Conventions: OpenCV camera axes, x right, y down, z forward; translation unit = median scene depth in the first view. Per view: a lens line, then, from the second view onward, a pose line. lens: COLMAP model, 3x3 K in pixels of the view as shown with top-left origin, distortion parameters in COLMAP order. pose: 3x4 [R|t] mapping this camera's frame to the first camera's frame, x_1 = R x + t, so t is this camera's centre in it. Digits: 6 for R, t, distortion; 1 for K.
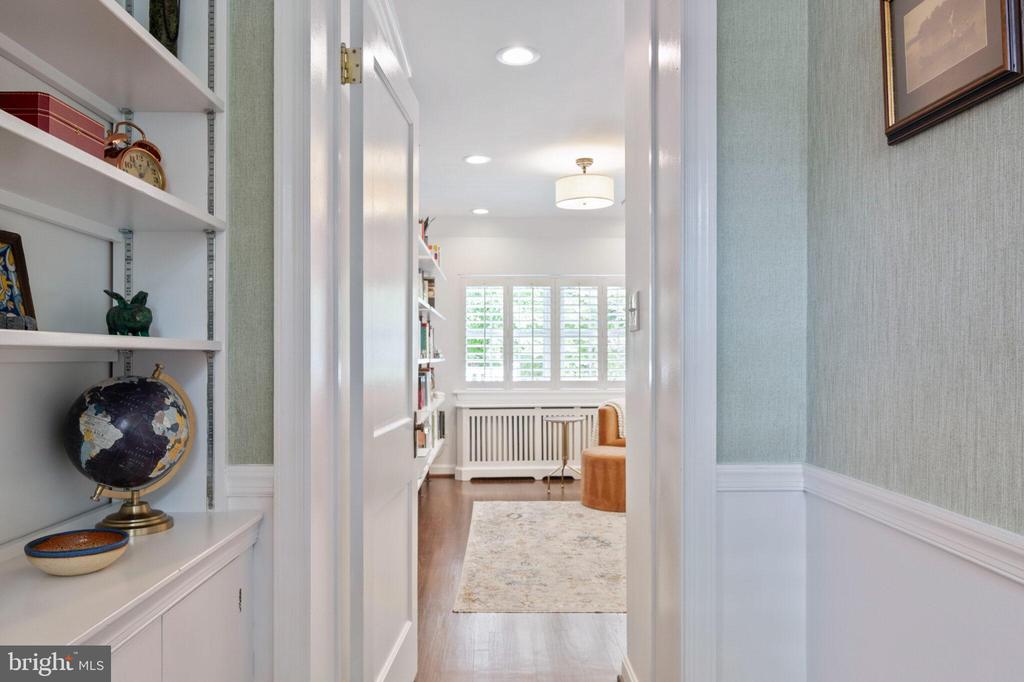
lens RADIAL K [[699.4, 0, 511.0], [0, 699.4, 346.7], [0, 0, 1]] dist [-0.002988, -0.001106]
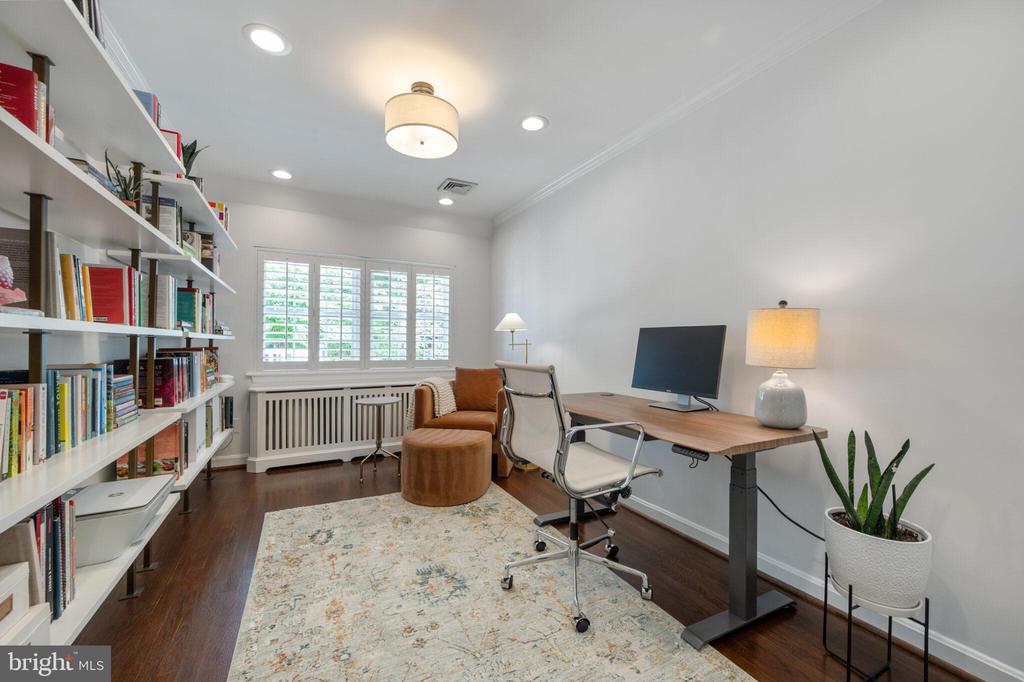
lens RADIAL K [[410.0, 0, 507.5], [0, 410.0, 342.8], [0, 0, 1]] dist [0.010439, -0.000229]
pose [[0.904627, 0.010199, 0.426083, -0.004061], [-0.014037, 0.999884, 0.005870, 0.016663], [-0.425974, -0.011292, 0.904665, 0.385513]]
